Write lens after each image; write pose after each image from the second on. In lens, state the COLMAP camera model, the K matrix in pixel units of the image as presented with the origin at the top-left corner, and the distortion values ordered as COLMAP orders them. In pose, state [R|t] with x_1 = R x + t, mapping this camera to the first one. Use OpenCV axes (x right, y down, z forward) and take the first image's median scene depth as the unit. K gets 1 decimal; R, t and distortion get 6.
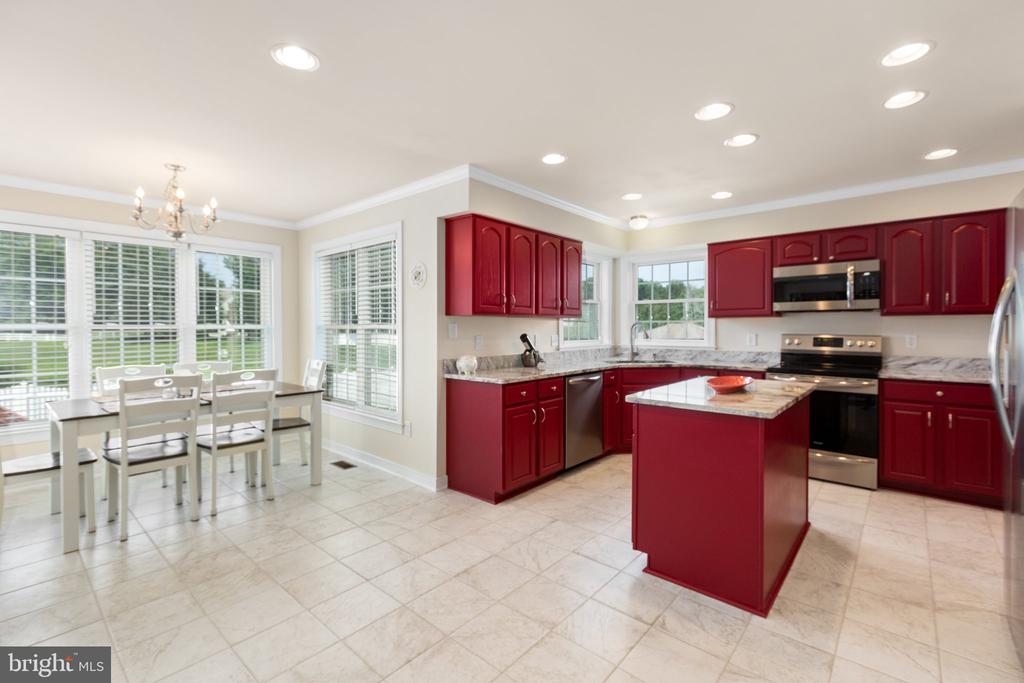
lens RADIAL K [[460.9, 0, 512.2], [0, 460.9, 333.4], [0, 0, 1]] dist [0.000950, -0.000827]
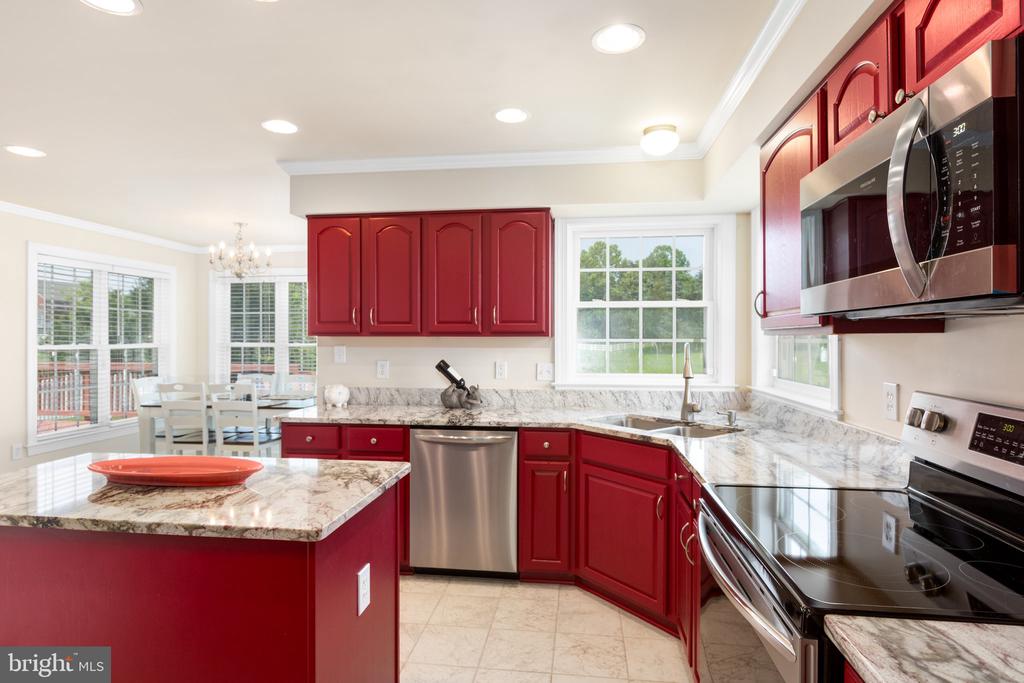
lens RADIAL K [[470.6, 0, 512.1], [0, 470.6, 341.2], [0, 0, 1]] dist [-0.000957, 0.000026]
pose [[0.629448, 0.004506, -0.777029, 0.672863], [-0.019848, 0.999750, -0.010281, -0.023425], [0.776789, 0.021894, 0.629380, 0.636773]]
